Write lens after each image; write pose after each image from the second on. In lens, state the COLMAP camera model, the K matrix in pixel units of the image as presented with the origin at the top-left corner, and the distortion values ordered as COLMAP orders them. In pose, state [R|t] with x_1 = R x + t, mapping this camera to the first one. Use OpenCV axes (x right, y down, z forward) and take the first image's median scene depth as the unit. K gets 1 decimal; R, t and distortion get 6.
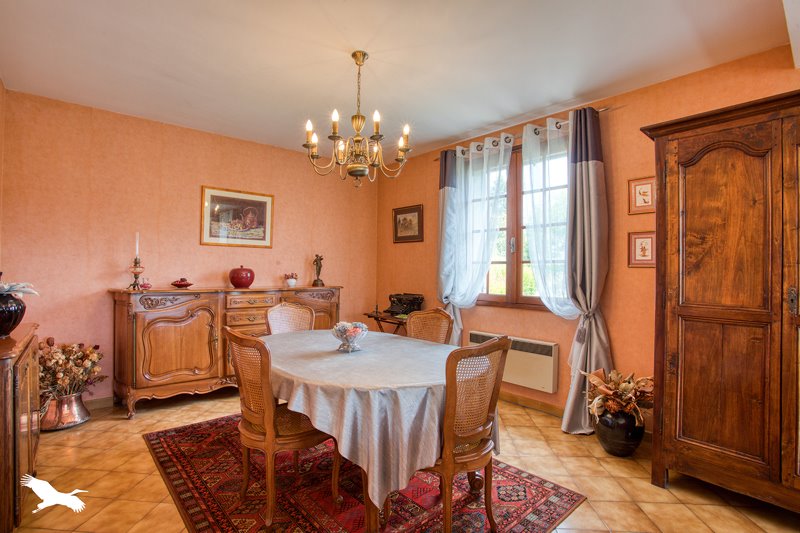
lens RADIAL K [[397.6, 0, 400.3], [0, 397.6, 263.8], [0, 0, 1]] dist [-0.006750, -0.000747]
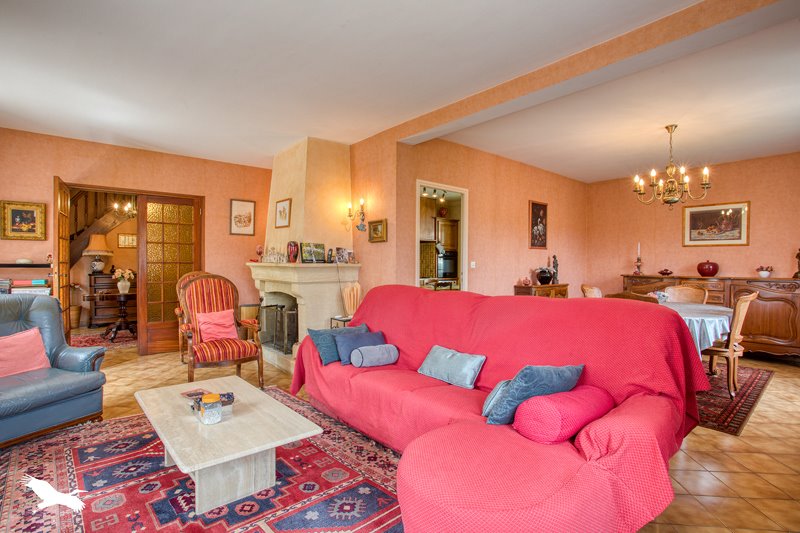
lens RADIAL K [[397.6, 0, 400.8], [0, 397.6, 266.9], [0, 0, 1]] dist [-0.006750, -0.000747]
pose [[-0.012671, -0.000672, -0.999919, 0.989407], [0.015327, 0.999882, -0.000867, 0.012348], [0.999802, -0.015337, -0.012659, -0.042446]]
